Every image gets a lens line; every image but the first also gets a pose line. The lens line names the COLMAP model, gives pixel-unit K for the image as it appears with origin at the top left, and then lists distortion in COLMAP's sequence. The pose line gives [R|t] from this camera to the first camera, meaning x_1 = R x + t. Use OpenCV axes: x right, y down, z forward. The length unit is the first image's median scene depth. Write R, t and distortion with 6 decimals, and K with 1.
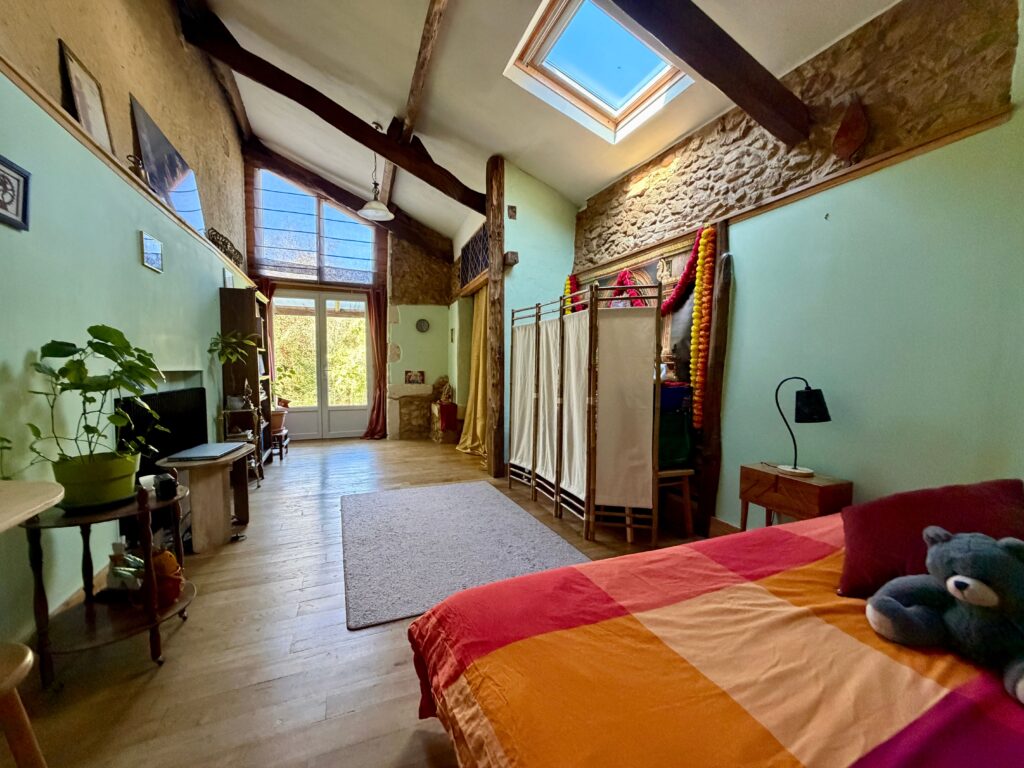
lens RADIAL K [[412.9, 0, 510.6], [0, 412.9, 388.4], [0, 0, 1]] dist [0.000723, 0.000038]
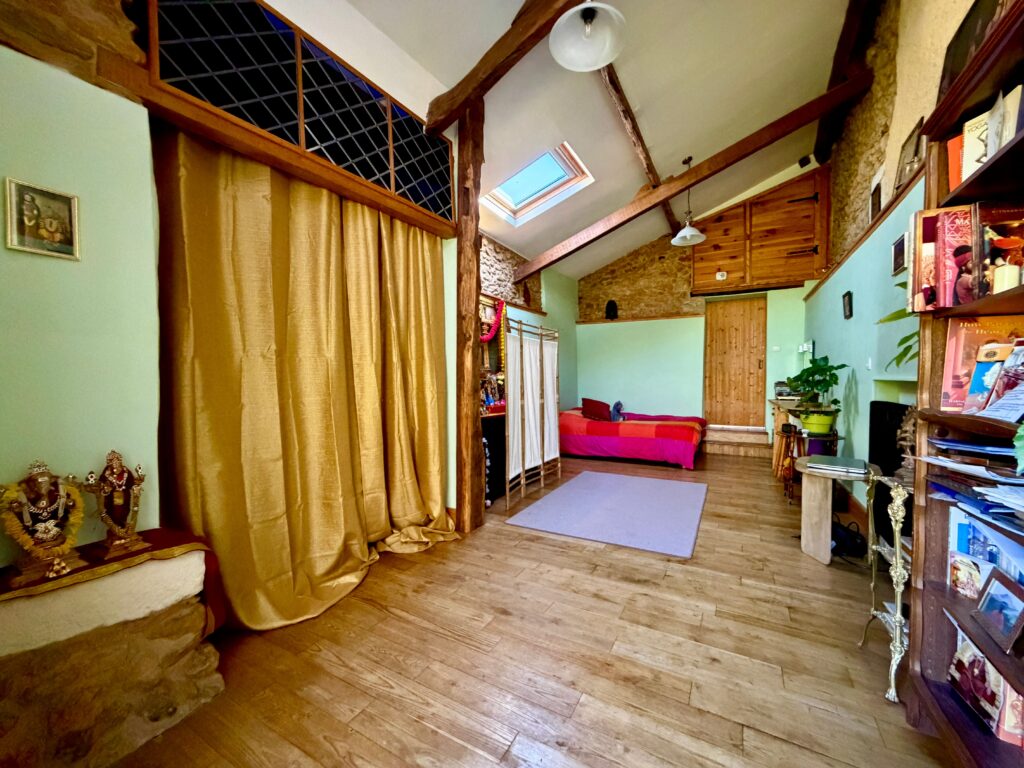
lens RADIAL K [[412.9, 0, 510.1], [0, 412.9, 386.1], [0, 0, 1]] dist [0.000723, 0.000038]
pose [[-0.626289, -0.017049, 0.779405, -0.919724], [0.044407, 0.997357, 0.057499, -0.105954], [-0.778325, 0.070622, -0.623877, 1.997434]]
